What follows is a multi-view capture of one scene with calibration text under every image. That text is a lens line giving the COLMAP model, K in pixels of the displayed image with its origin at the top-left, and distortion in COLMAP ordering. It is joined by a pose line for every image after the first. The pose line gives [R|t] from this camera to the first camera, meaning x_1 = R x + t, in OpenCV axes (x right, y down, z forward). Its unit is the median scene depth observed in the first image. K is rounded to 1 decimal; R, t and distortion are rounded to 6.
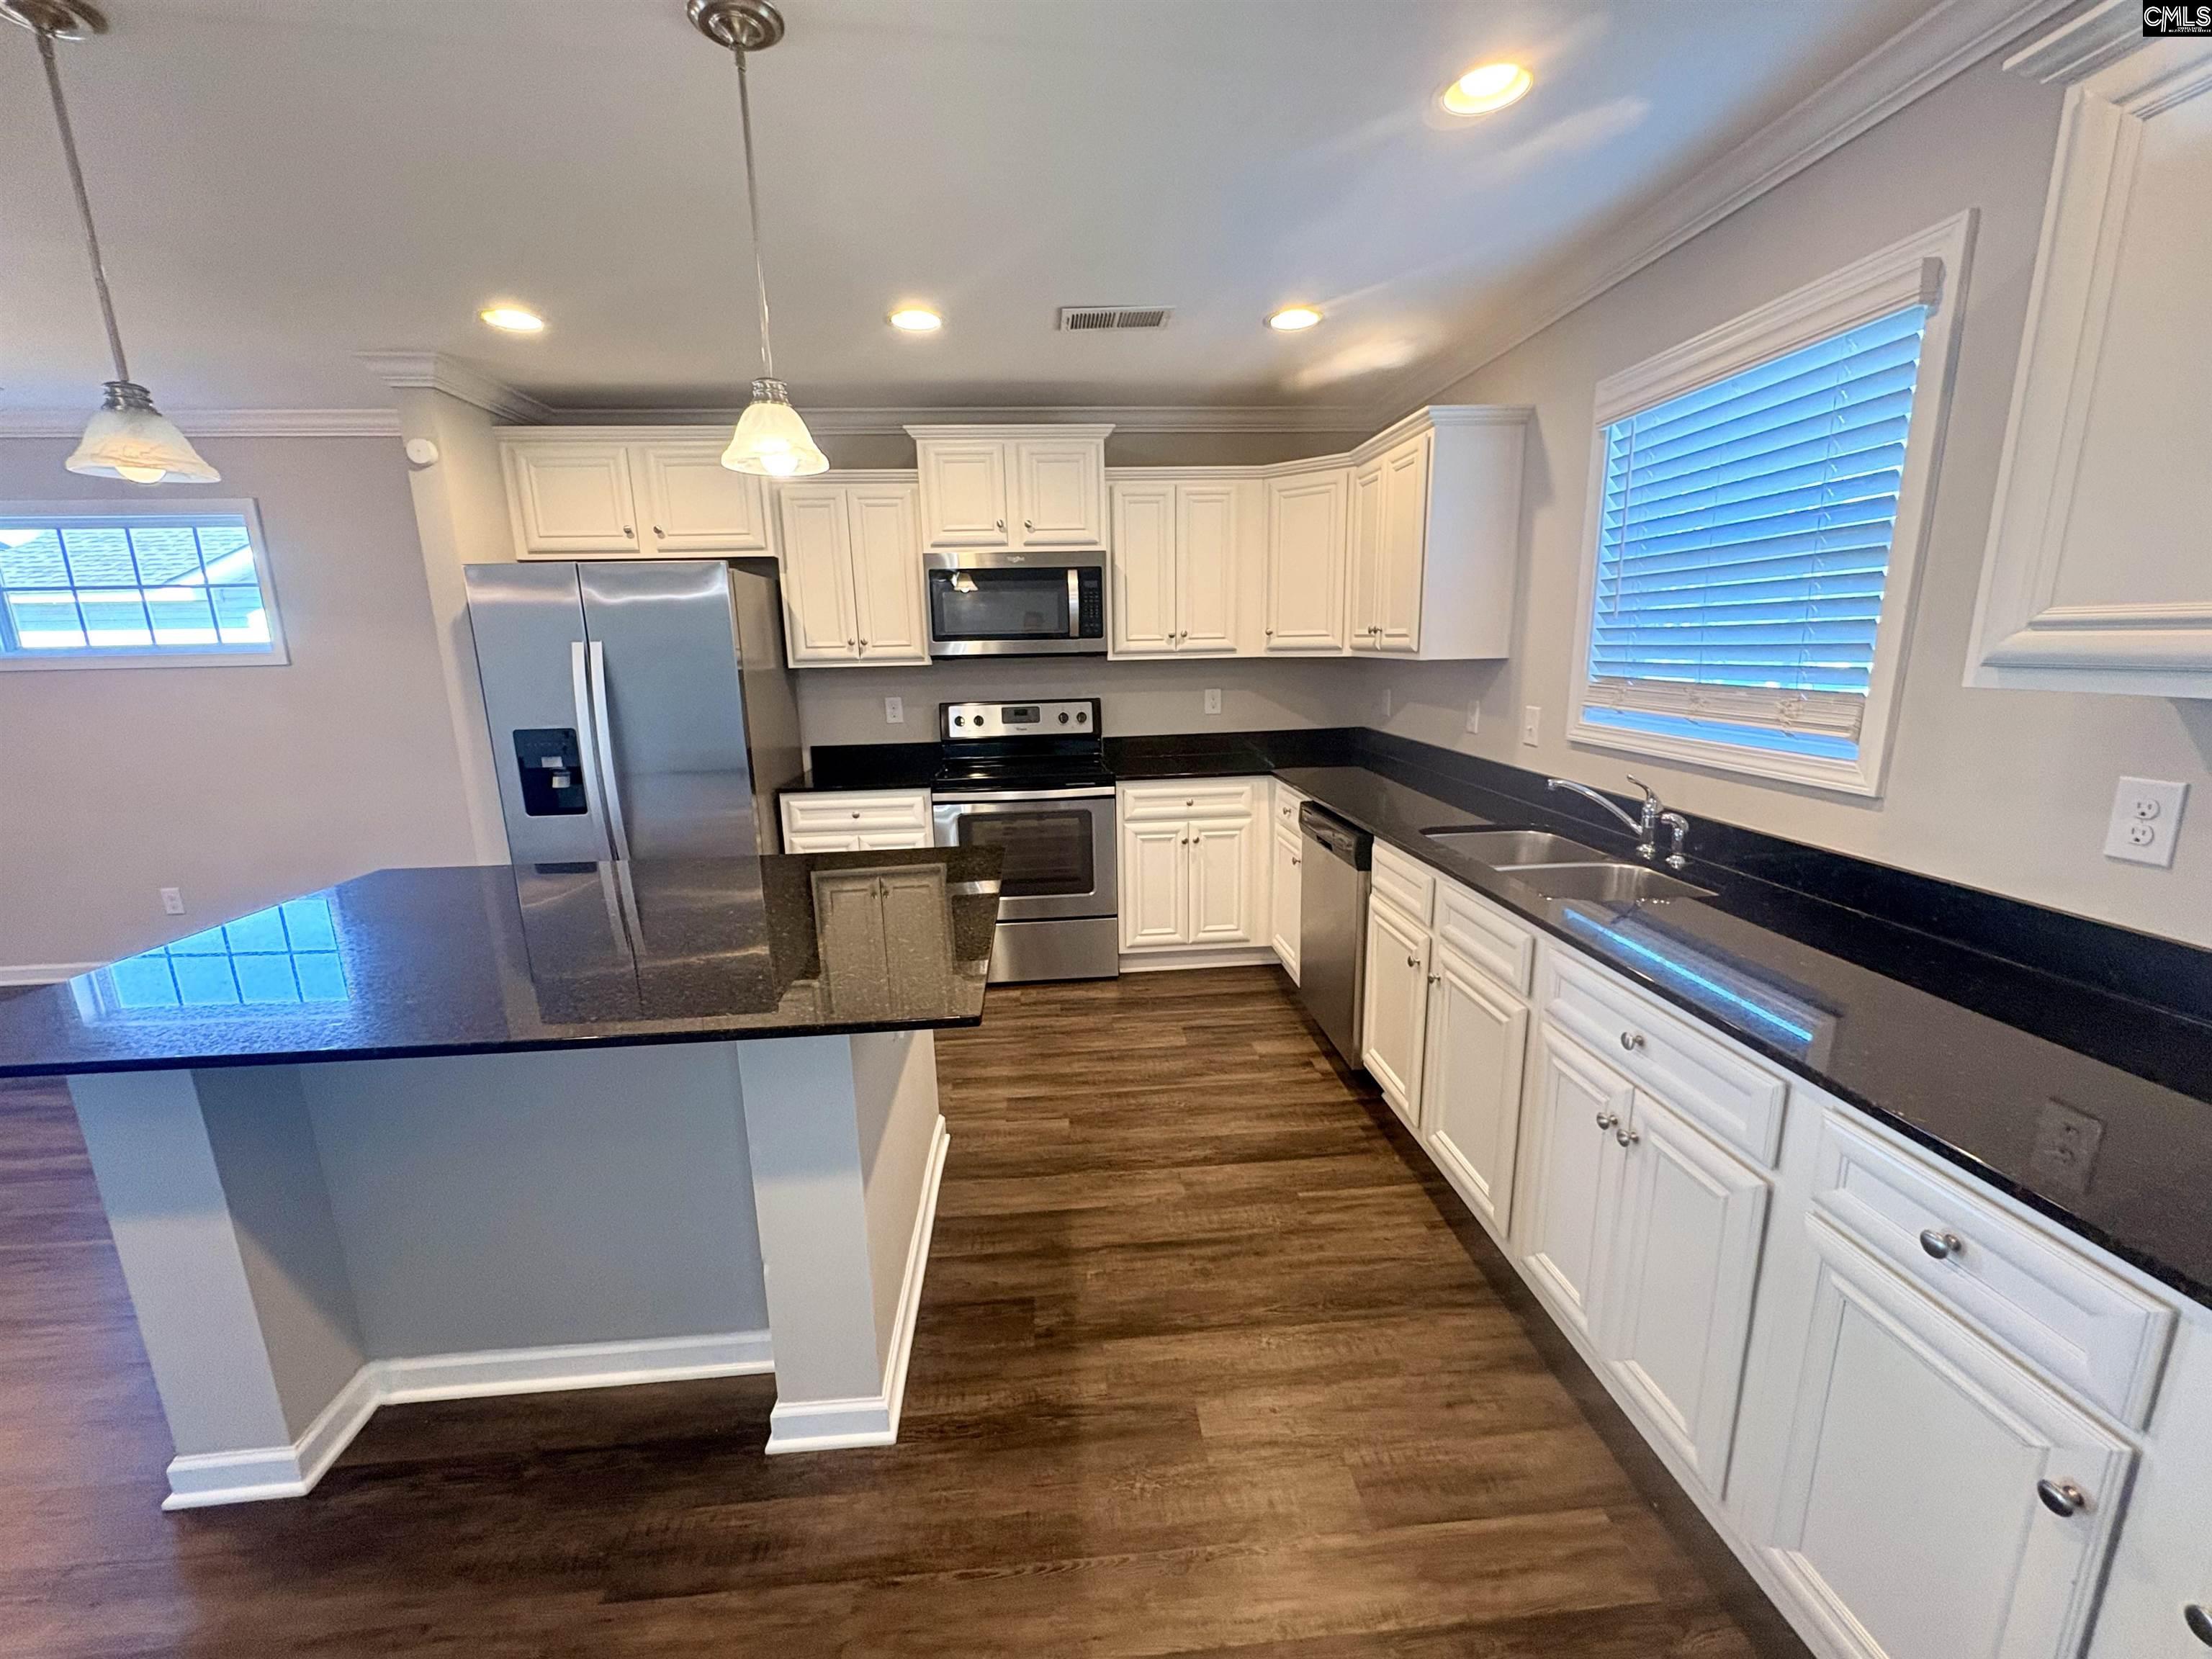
lens RADIAL K [[879.3, 0, 1109.8], [0, 879.3, 831.7], [0, 0, 1]] dist [0.000367, 0.000043]
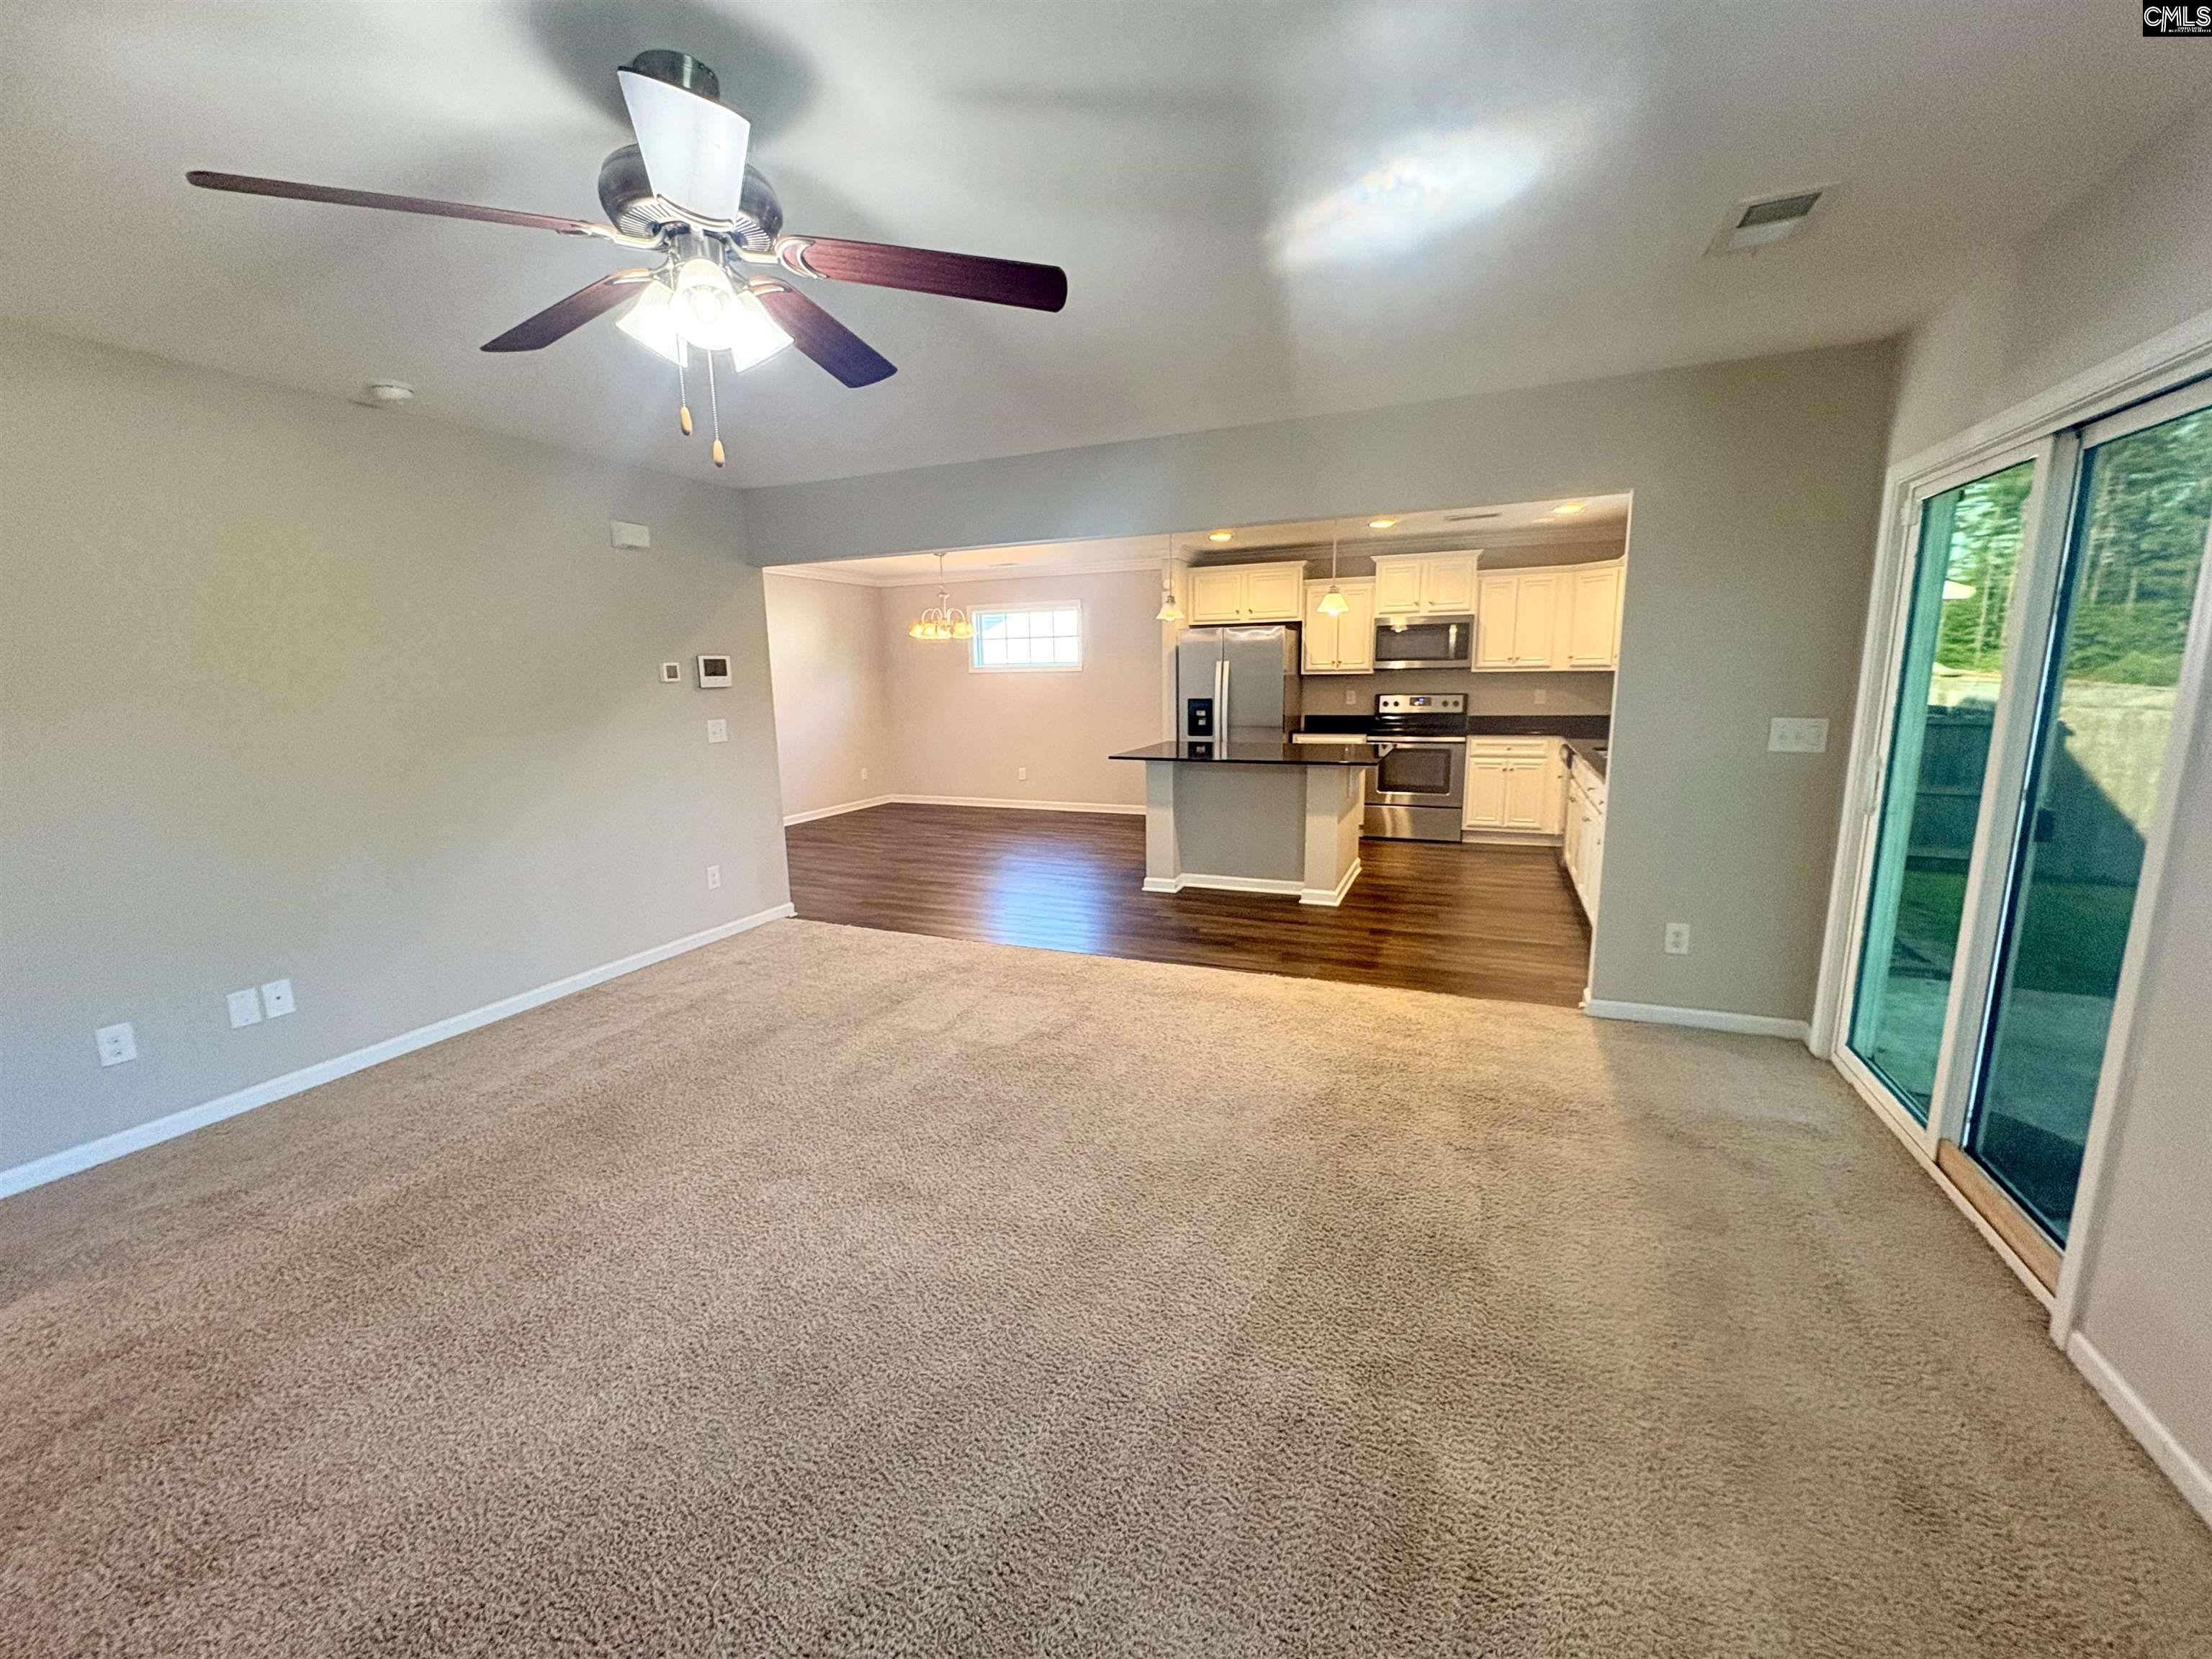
lens RADIAL K [[879.3, 0, 1104.7], [0, 879.3, 823.8], [0, 0, 1]] dist [0.000367, 0.000043]
pose [[0.881628, 0.087496, -0.463764, 0.209830], [-0.099926, 0.994992, -0.002241, 0.210840], [0.461246, 0.048318, 0.885956, -1.008792]]
